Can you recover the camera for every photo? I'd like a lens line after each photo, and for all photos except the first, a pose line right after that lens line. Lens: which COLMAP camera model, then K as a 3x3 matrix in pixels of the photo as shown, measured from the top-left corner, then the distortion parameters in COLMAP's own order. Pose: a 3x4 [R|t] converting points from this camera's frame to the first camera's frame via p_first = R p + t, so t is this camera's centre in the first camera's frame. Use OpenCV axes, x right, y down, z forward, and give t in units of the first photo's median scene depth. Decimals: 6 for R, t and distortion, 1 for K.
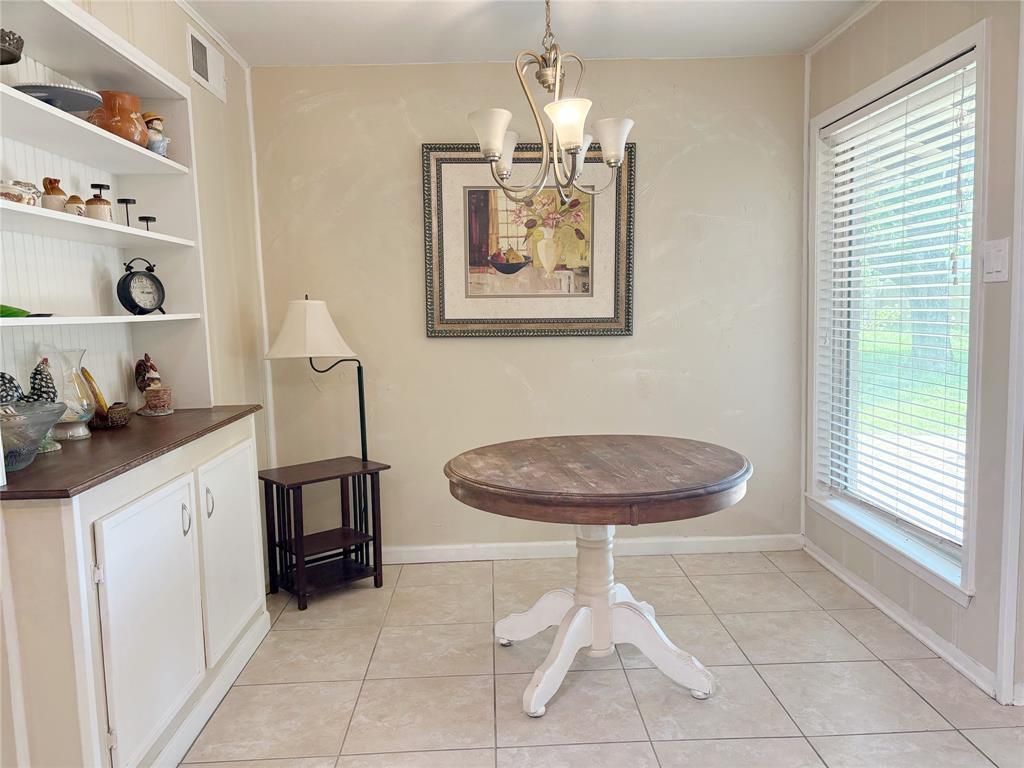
lens RADIAL K [[767.7, 0, 512.6], [0, 767.7, 388.6], [0, 0, 1]] dist [0.047344, -0.045325]
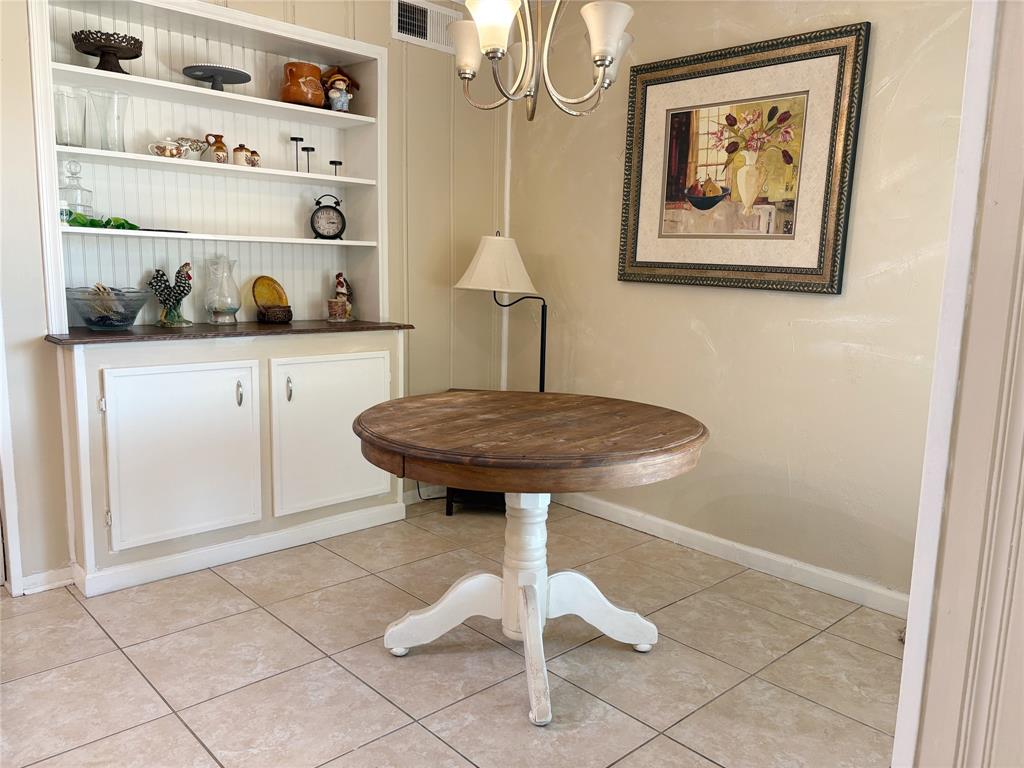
lens RADIAL K [[767.7, 0, 484.1], [0, 767.7, 376.0], [0, 0, 1]] dist [0.047344, -0.045325]
pose [[0.661102, 0.153568, -0.734412, 0.486976], [-0.123516, 0.987751, 0.095355, -0.020820], [0.740059, 0.027672, 0.671972, 0.261335]]
